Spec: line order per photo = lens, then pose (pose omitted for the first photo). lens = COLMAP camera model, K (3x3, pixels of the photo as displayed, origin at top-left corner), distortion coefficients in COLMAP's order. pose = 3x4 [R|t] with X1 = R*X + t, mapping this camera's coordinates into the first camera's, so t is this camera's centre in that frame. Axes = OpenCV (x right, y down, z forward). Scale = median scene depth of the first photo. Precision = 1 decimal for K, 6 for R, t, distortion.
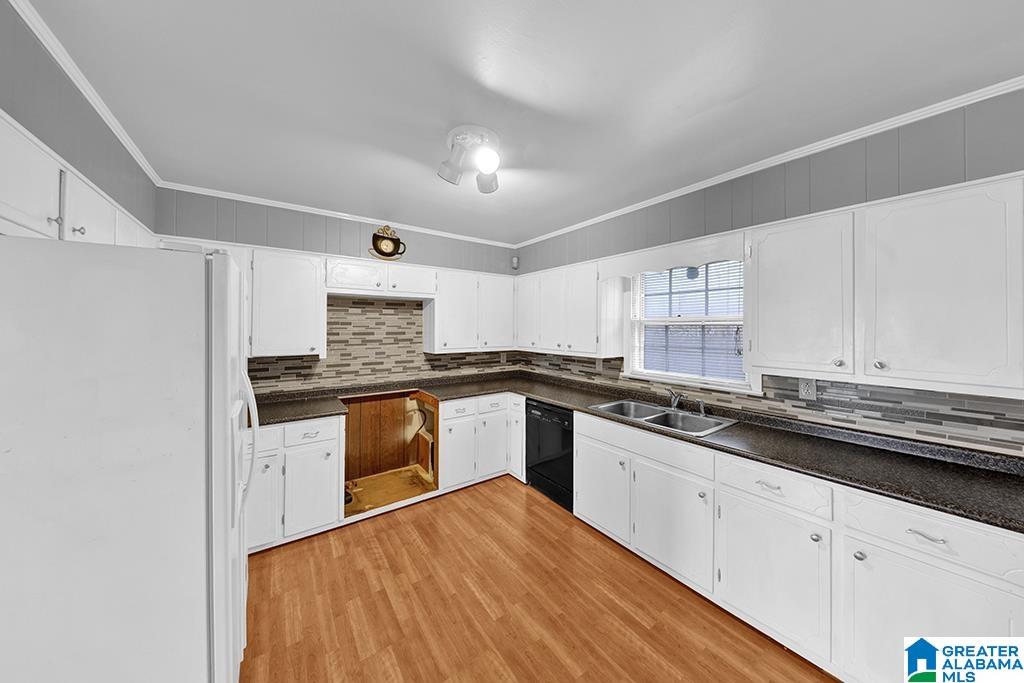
lens RADIAL K [[332.2, 0, 516.7], [0, 332.2, 327.3], [0, 0, 1]] dist [-0.000240, -0.001592]
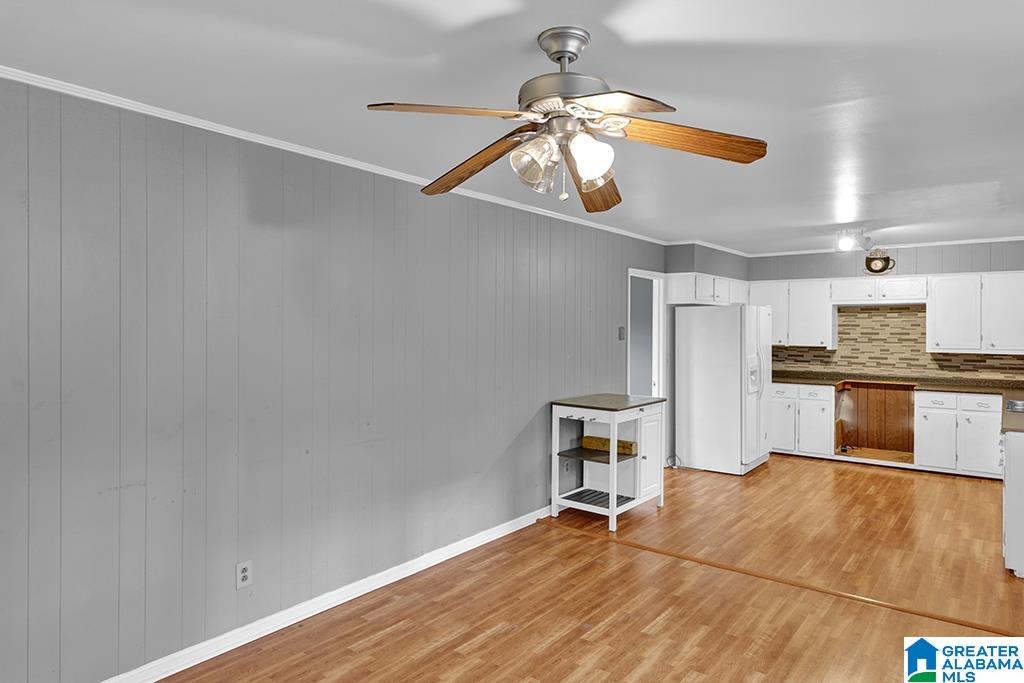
lens RADIAL K [[632.9, 0, 493.5], [0, 632.9, 331.1], [0, 0, 1]] dist [0.006579, 0.008909]
pose [[0.246577, 0.006395, -0.969102, 1.508904], [0.000967, 0.999976, 0.006845, -0.007971], [0.969123, -0.002625, 0.246565, -0.964548]]
